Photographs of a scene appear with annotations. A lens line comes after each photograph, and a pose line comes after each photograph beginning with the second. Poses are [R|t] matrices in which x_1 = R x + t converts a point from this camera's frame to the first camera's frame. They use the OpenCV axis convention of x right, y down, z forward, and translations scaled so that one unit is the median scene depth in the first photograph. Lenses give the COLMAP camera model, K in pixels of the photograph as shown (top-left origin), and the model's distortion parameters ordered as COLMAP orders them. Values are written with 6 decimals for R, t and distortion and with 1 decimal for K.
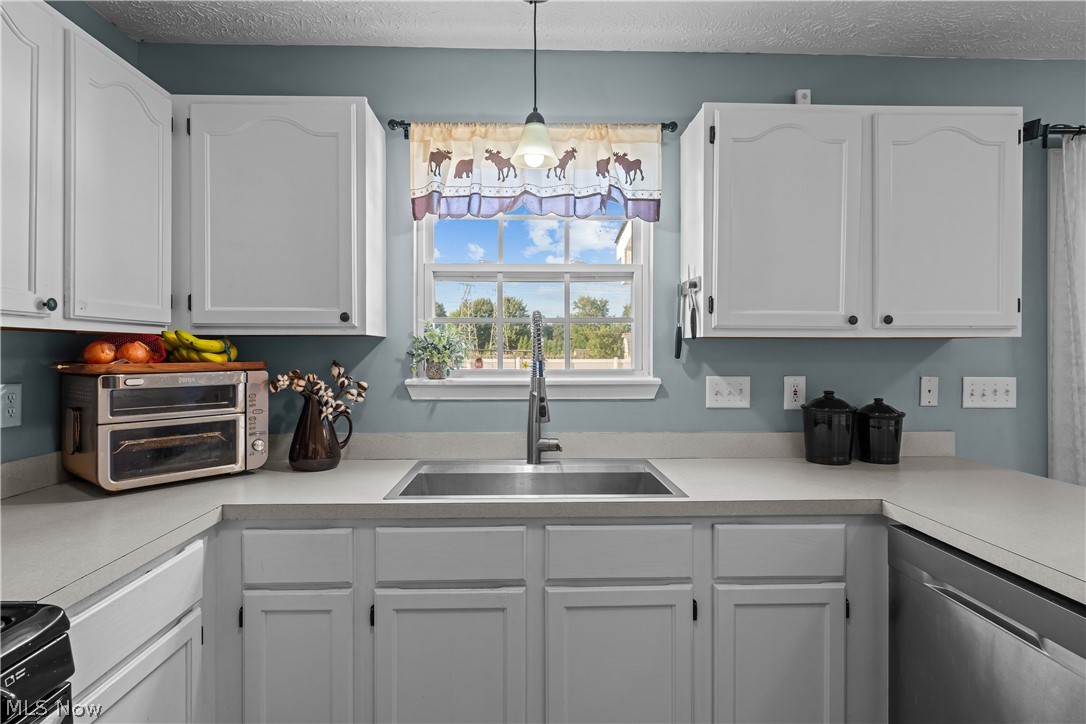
lens RADIAL K [[585.6, 0, 543.4], [0, 585.6, 353.4], [0, 0, 1]] dist [-0.006318, 0.004001]
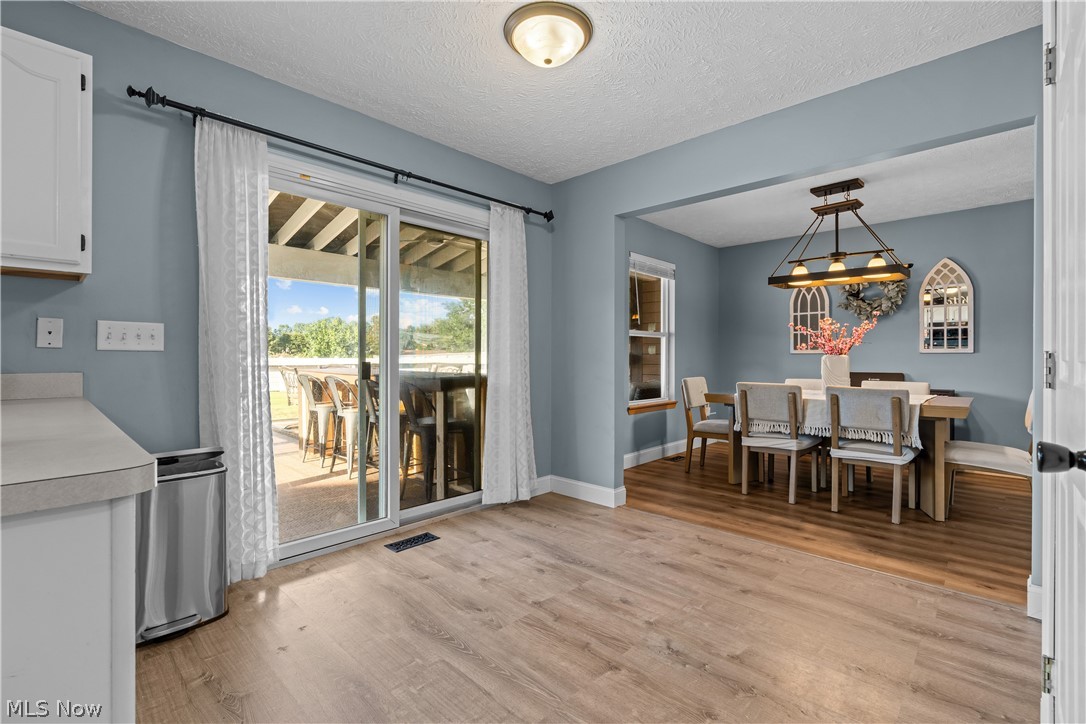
lens RADIAL K [[485.1, 0, 542.1], [0, 485.1, 358.9], [0, 0, 1]] dist [-0.009468, 0.003615]
pose [[0.711555, -0.001065, 0.702629, 0.768925], [-0.000795, 0.999997, 0.002321, 0.120145], [-0.702629, -0.002211, 0.711552, -0.185346]]
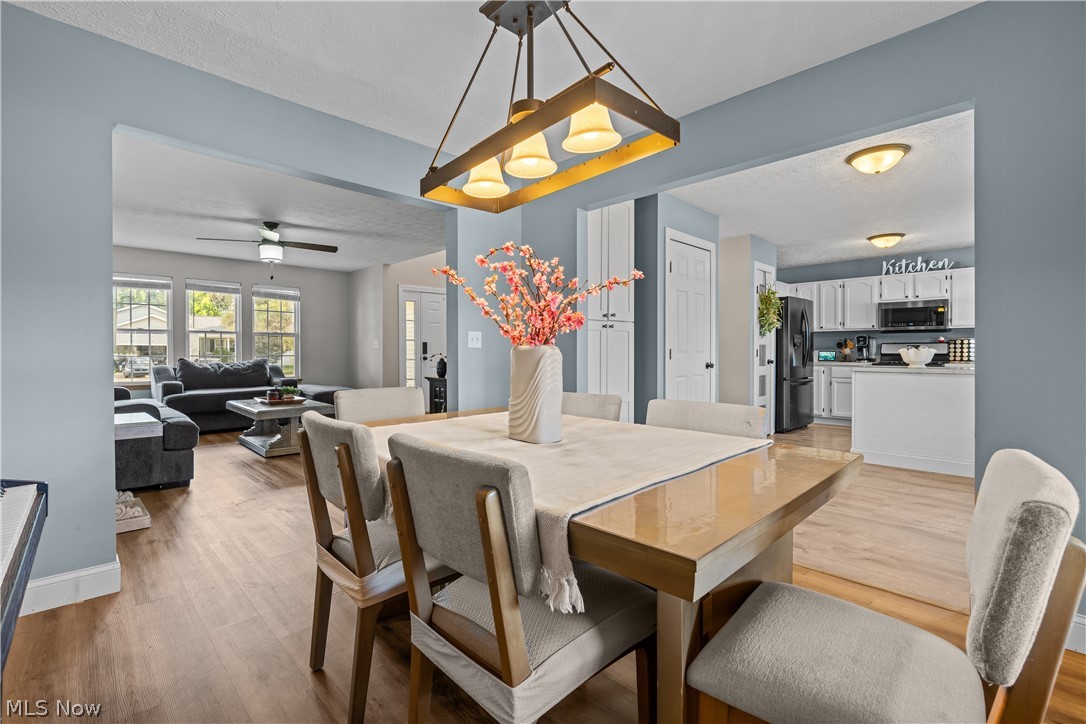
lens RADIAL K [[485.1, 0, 545.1], [0, 485.1, 354.7], [0, 0, 1]] dist [-0.009468, 0.003615]
pose [[-0.731673, 0.005537, -0.681633, 3.514269], [-0.000535, 0.999962, 0.008698, 0.118479], [0.681655, 0.006728, -0.731643, 0.987533]]
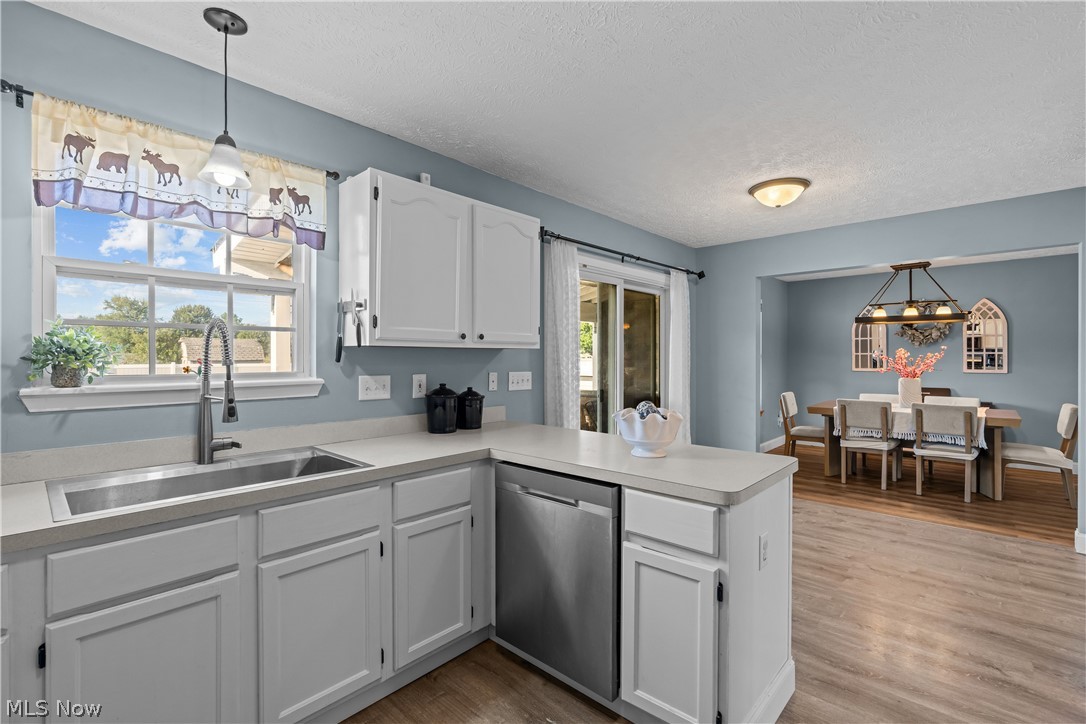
lens RADIAL K [[485.1, 0, 541.9], [0, 485.1, 358.6], [0, 0, 1]] dist [-0.009468, 0.003615]
pose [[0.701190, -0.002278, 0.712971, -0.222117], [0.001343, 0.999997, 0.001874, -0.000576], [-0.712973, -0.000357, 0.701191, -0.036592]]
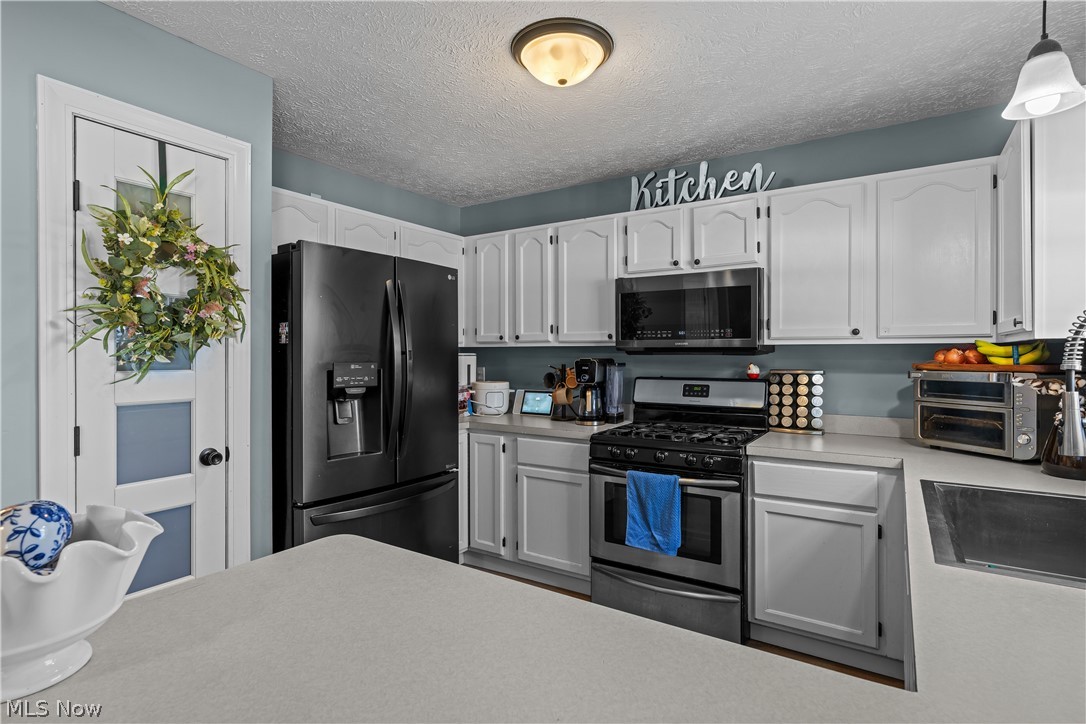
lens RADIAL K [[549.3, 0, 543.3], [0, 549.3, 358.2], [0, 0, 1]] dist [-0.007539, 0.004572]
pose [[-0.568124, 0.003911, -0.822933, 0.866972], [-0.002426, 0.999976, 0.006427, -0.003096], [0.822939, 0.005648, -0.568101, 0.802080]]
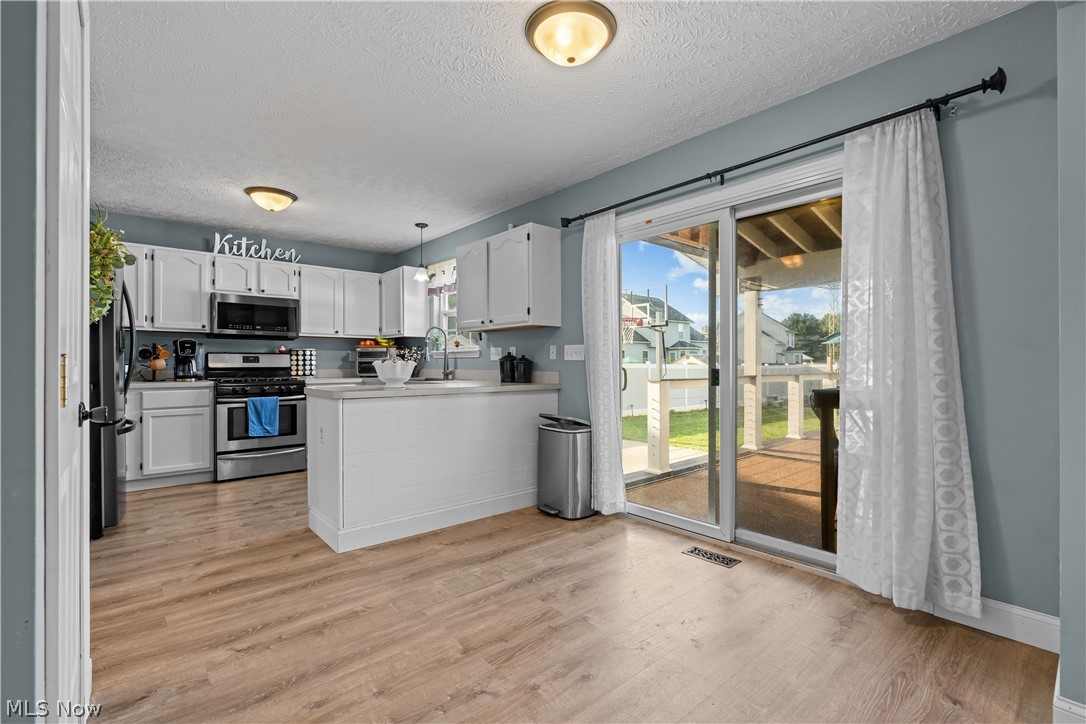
lens RADIAL K [[485.1, 0, 540.0], [0, 485.1, 364.6], [0, 0, 1]] dist [-0.009468, 0.003615]
pose [[0.628794, 0.002198, -0.777569, 2.236949], [-0.001252, 0.999998, 0.001814, 0.118695], [0.777571, -0.000168, 0.628795, -0.140261]]
